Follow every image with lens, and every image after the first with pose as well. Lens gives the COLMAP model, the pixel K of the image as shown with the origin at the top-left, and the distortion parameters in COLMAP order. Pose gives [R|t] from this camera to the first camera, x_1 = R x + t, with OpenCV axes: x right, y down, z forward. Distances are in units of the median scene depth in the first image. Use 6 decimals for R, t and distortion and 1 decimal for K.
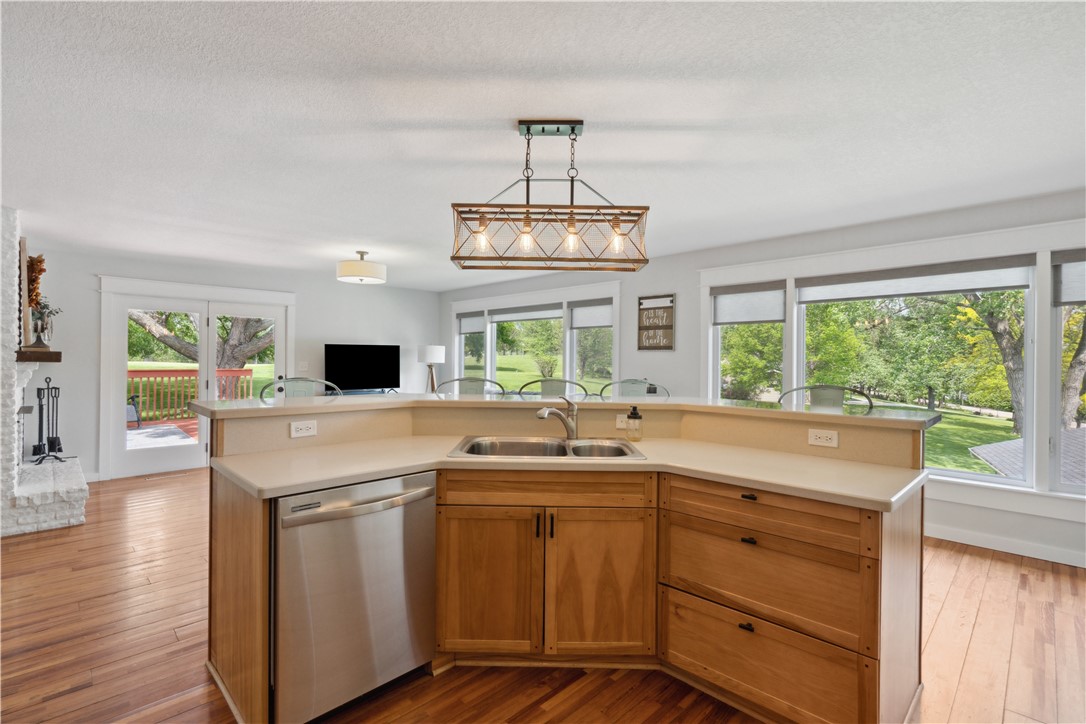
lens RADIAL K [[510.3, 0, 534.5], [0, 510.3, 359.8], [0, 0, 1]] dist [-0.000403, -0.001360]
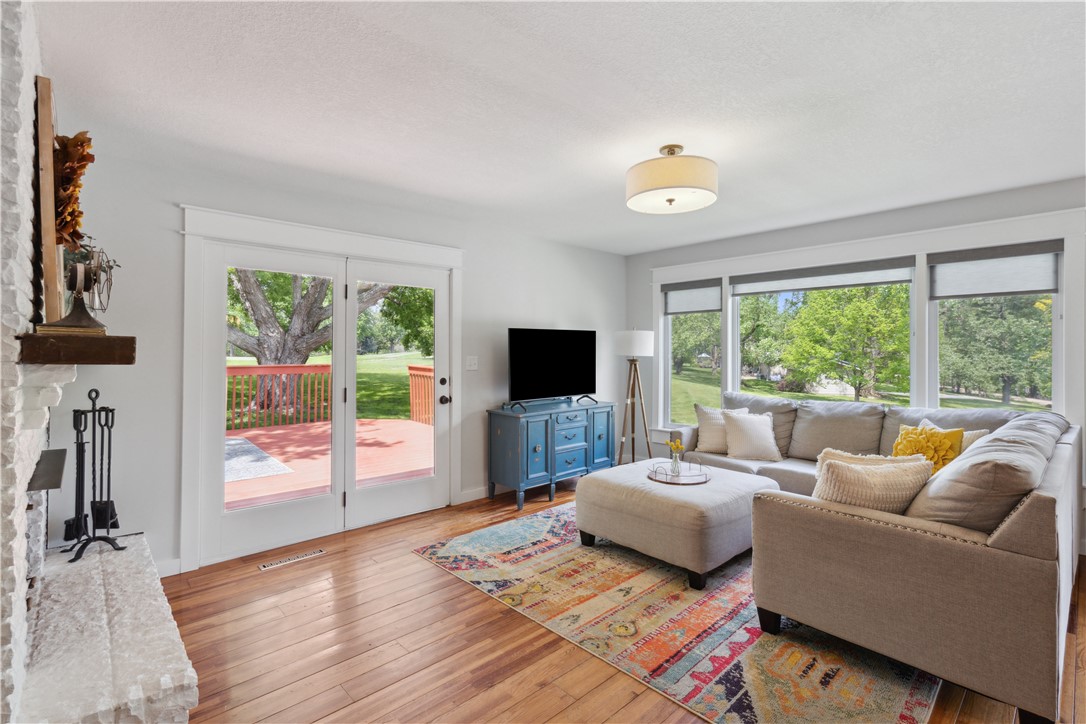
lens RADIAL K [[510.3, 0, 531.9], [0, 510.3, 345.0], [0, 0, 1]] dist [-0.000403, -0.001360]
pose [[0.999163, -0.005968, -0.040461, -0.439221], [0.005483, 0.999912, -0.012082, -0.002589], [0.040529, 0.011850, 0.999108, 0.449017]]
